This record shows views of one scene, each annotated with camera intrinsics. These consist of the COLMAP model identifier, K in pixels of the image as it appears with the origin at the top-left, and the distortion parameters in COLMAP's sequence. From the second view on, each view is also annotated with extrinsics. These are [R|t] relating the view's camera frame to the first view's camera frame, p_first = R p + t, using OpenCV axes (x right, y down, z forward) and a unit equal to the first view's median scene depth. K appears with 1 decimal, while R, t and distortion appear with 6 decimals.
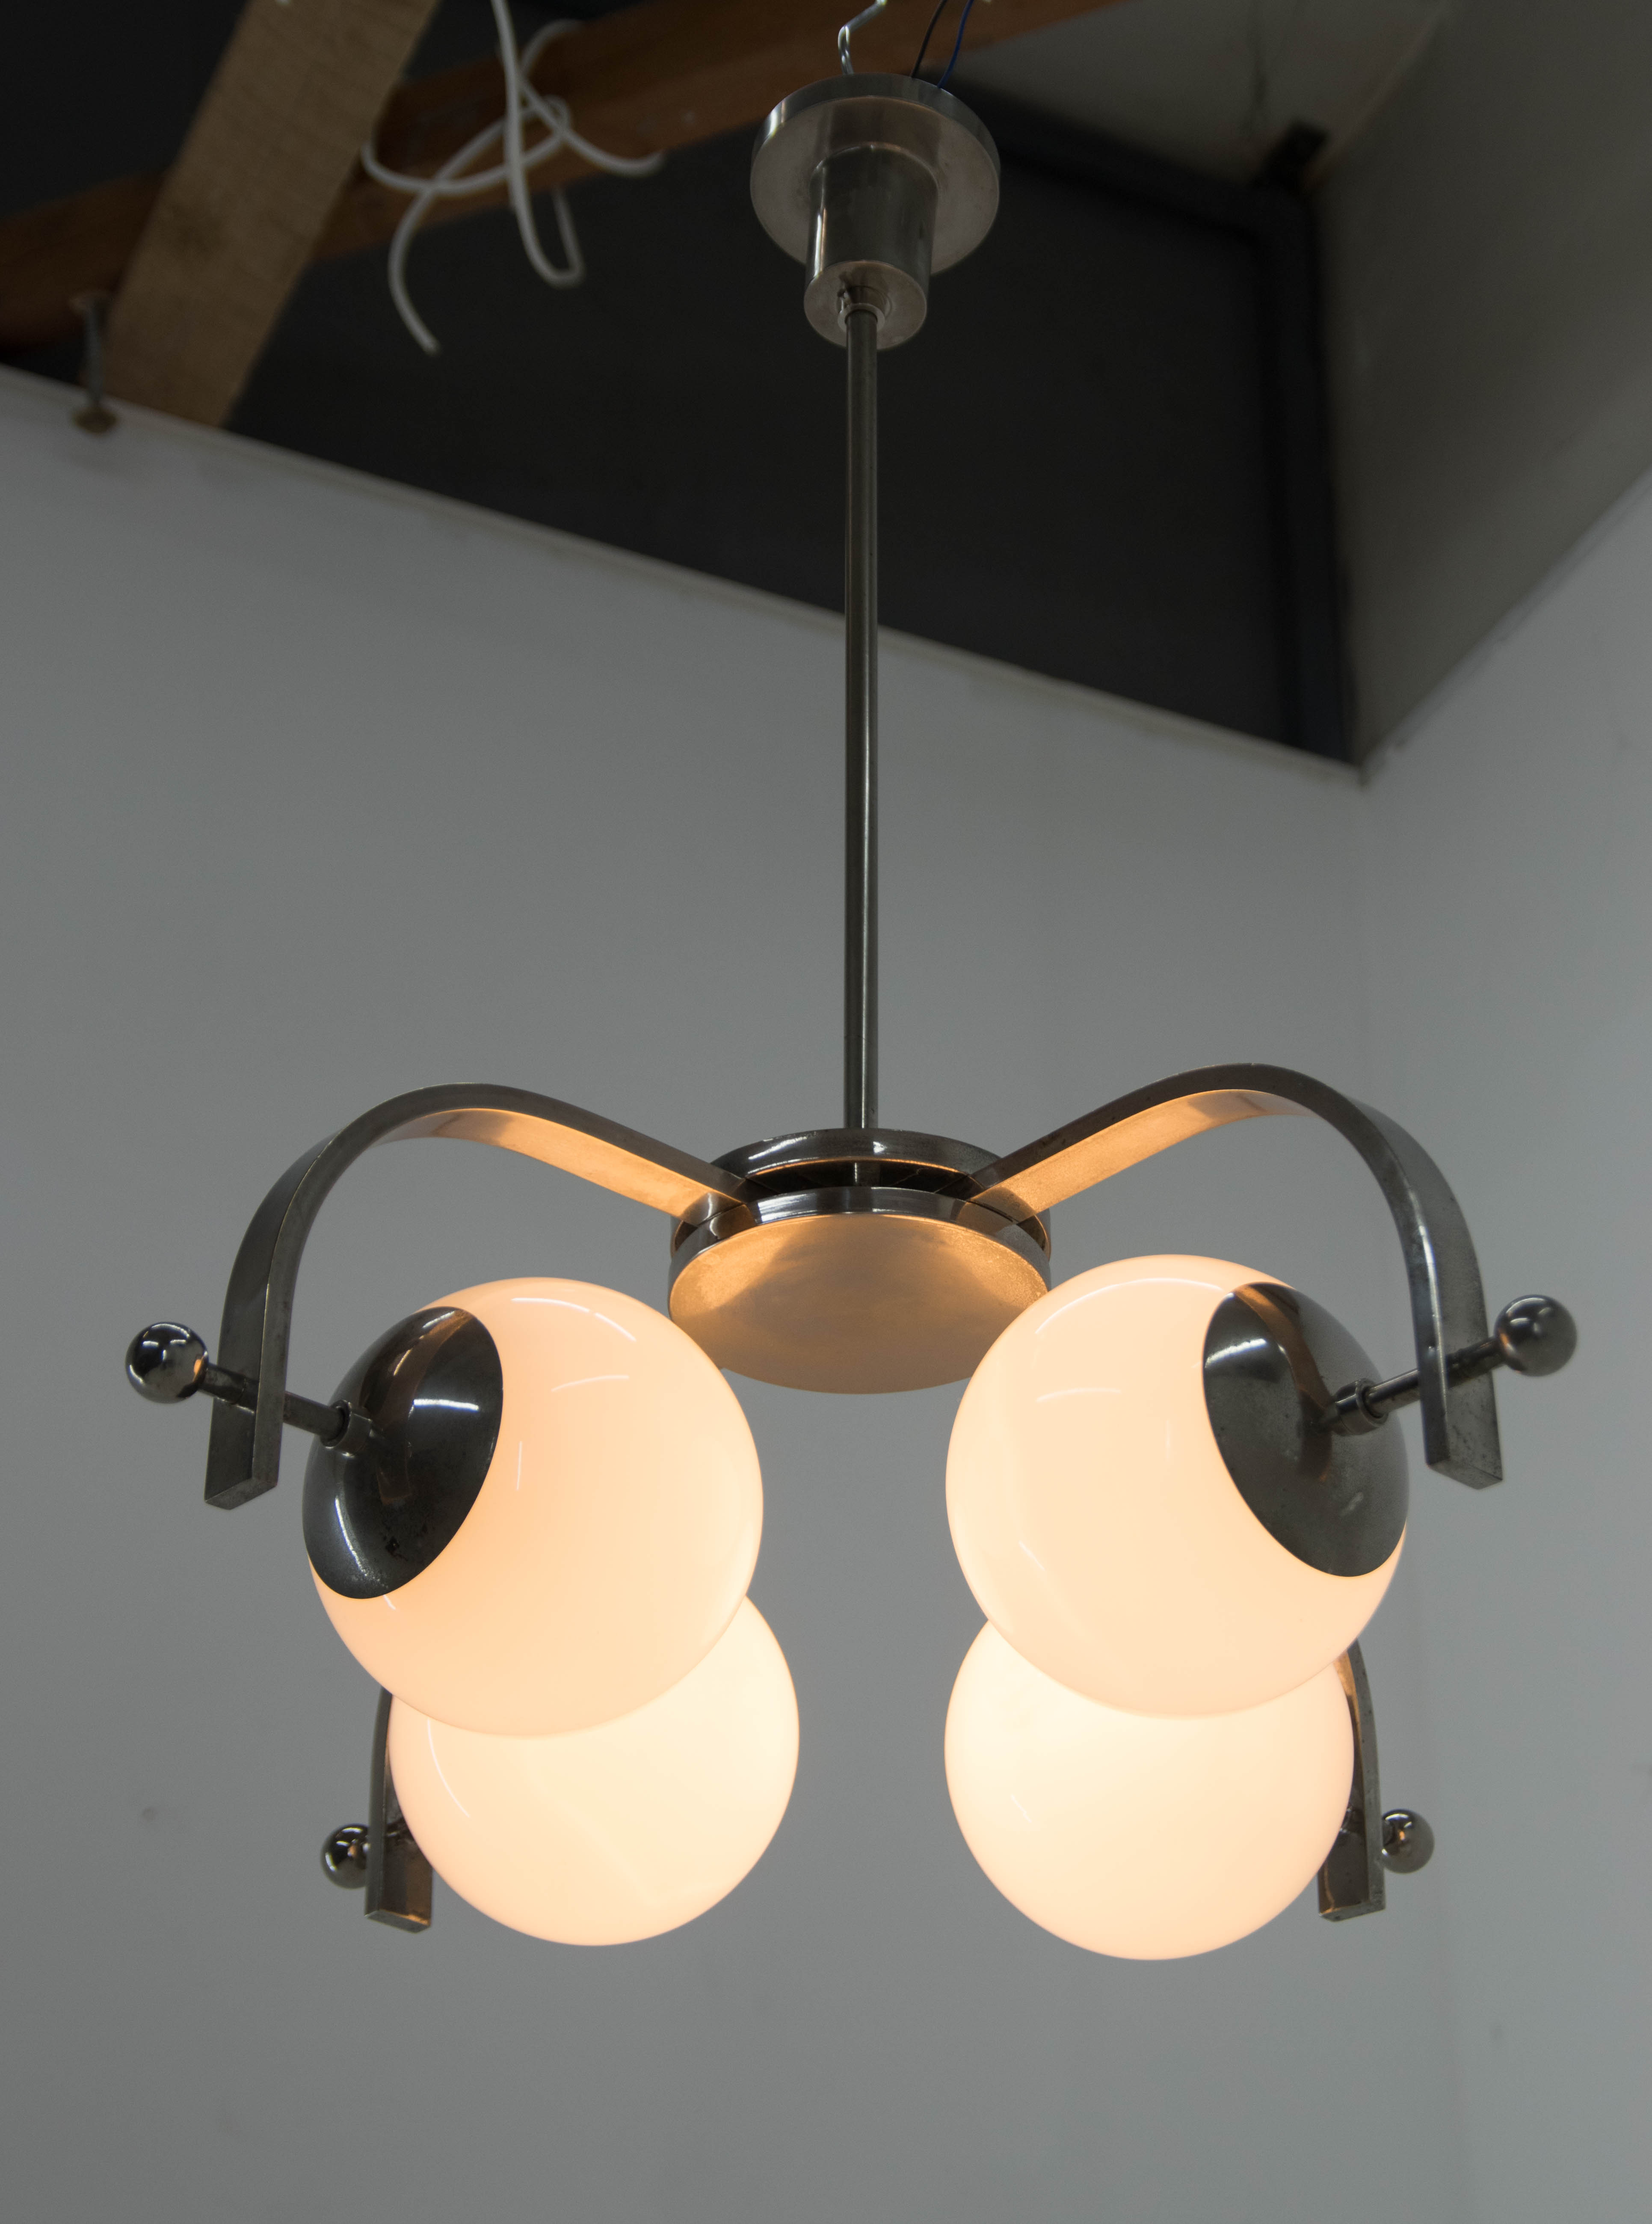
lens RADIAL K [[3499.0, 0, 827.8], [0, 3499.0, 1118.1], [0, 0, 1]] dist [-0.022811, 0.000000]
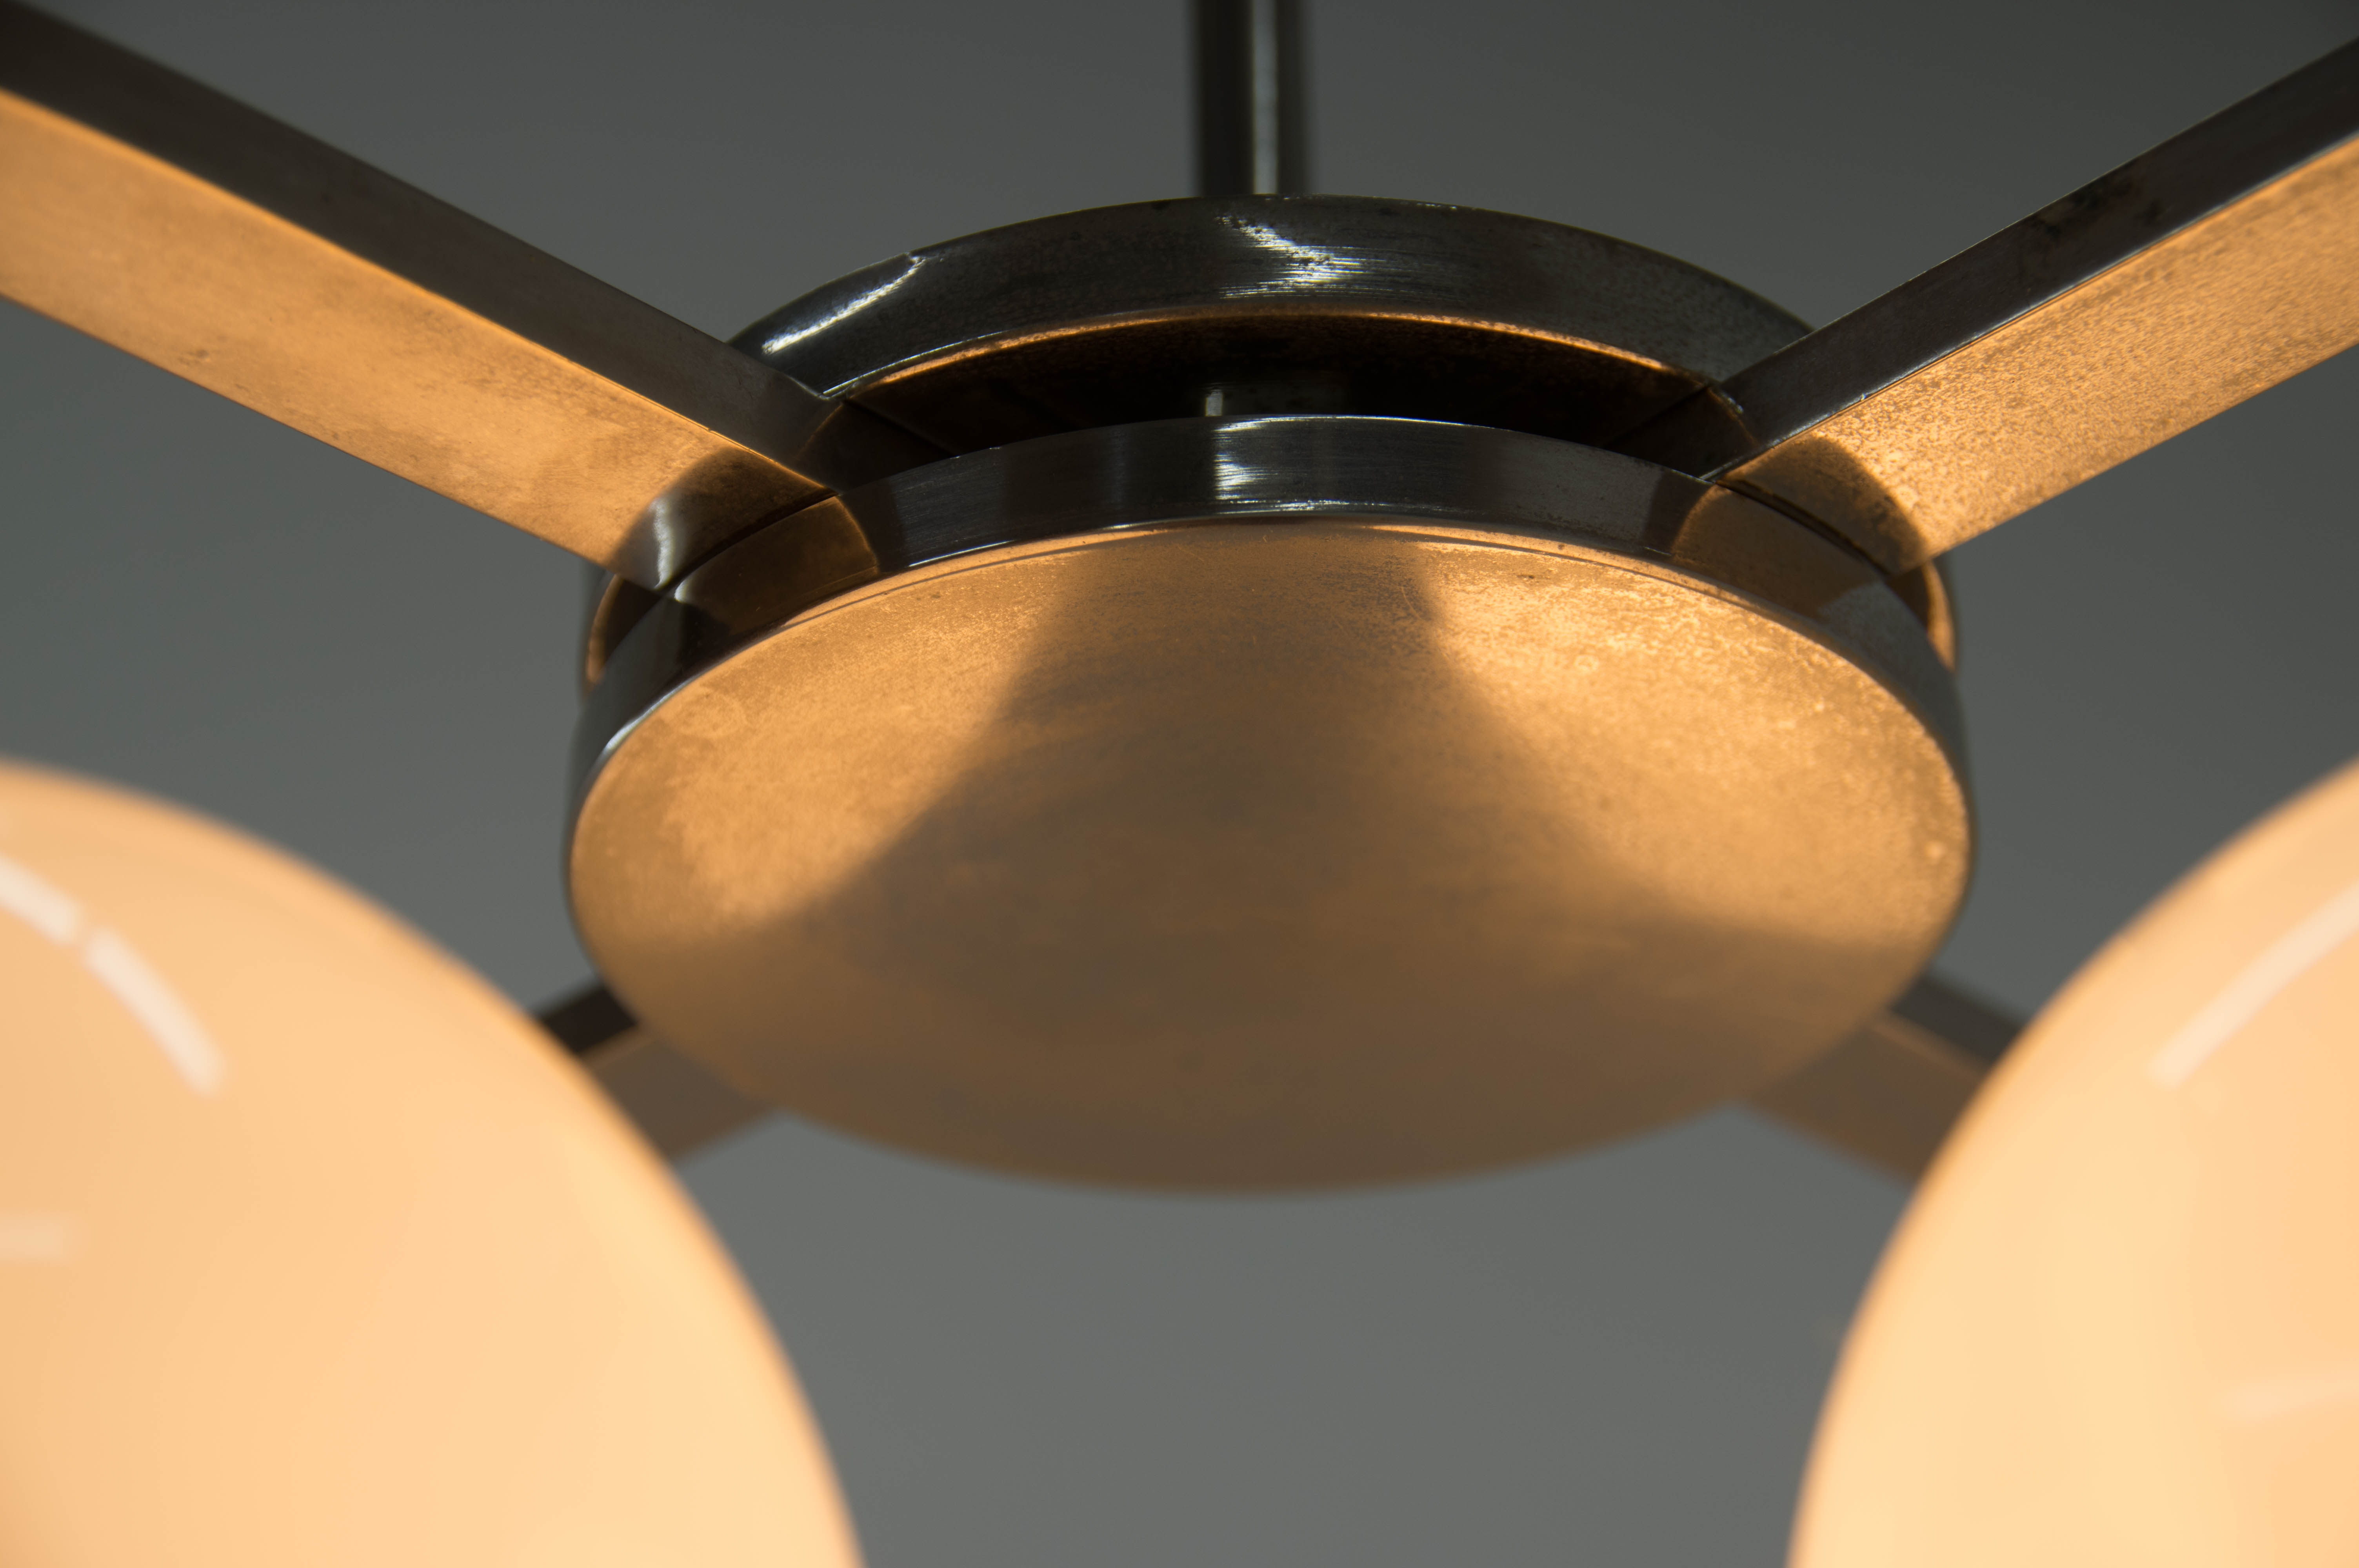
lens RADIAL K [[5097.7, 0, 1177.4], [0, 5097.7, 782.3], [0, 0, 1]] dist [-0.090137, 0.000000]
pose [[0.999772, 0.000370, 0.021332, -0.006818], [-0.000900, 0.999691, 0.024860, 0.036273], [-0.021316, -0.024873, 0.999463, 0.627948]]
